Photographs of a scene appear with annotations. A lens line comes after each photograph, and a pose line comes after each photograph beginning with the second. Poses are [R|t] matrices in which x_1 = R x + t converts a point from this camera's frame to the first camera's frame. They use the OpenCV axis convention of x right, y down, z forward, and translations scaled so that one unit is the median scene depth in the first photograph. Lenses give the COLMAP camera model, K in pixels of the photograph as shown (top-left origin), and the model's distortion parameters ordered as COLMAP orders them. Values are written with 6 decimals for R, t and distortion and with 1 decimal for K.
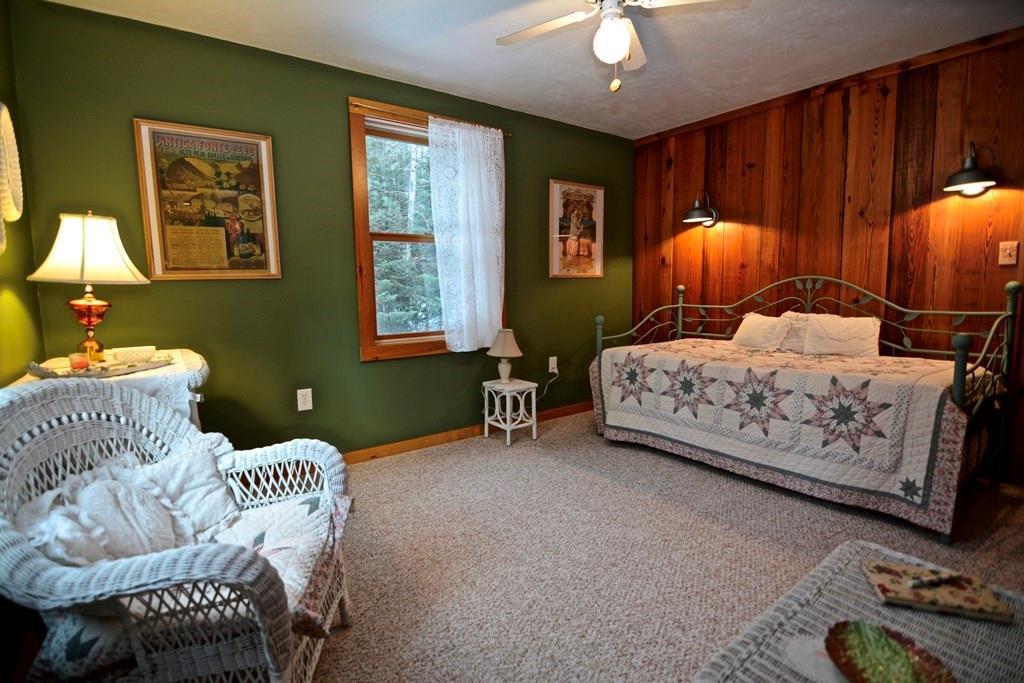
lens RADIAL K [[497.5, 0, 508.0], [0, 497.5, 345.6], [0, 0, 1]] dist [0.001345, -0.015110]
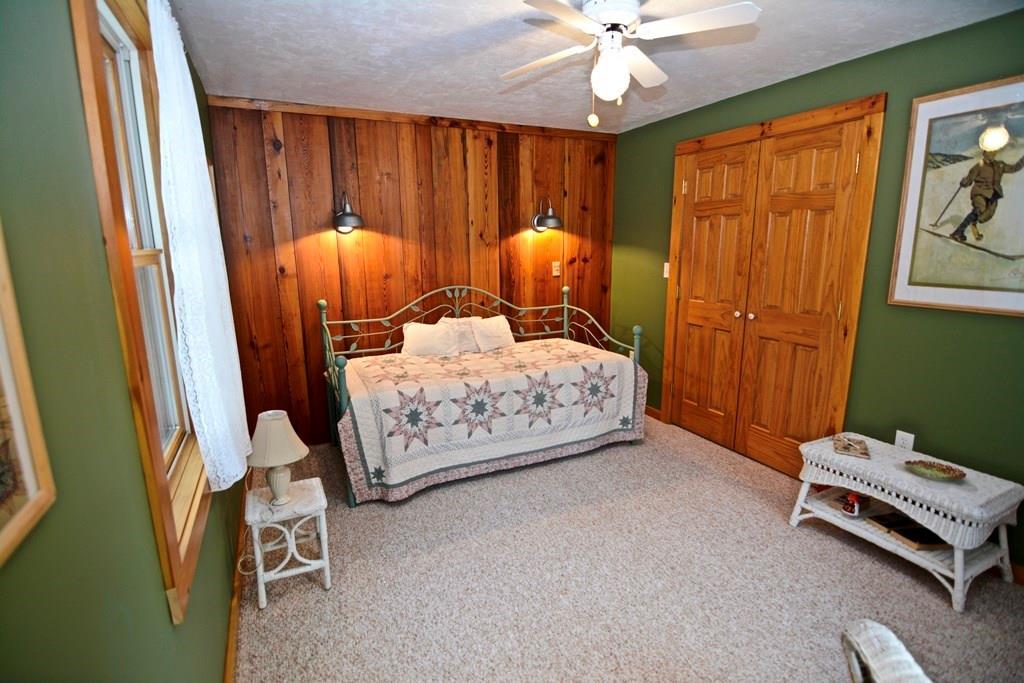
lens RADIAL K [[497.5, 0, 508.0], [0, 497.5, 345.6], [0, 0, 1]] dist [0.001345, -0.015110]
pose [[0.194765, -0.187860, 0.962692, -0.544507], [0.123232, 0.978397, 0.165993, -0.189731], [-0.973078, 0.086304, 0.213707, 0.669703]]
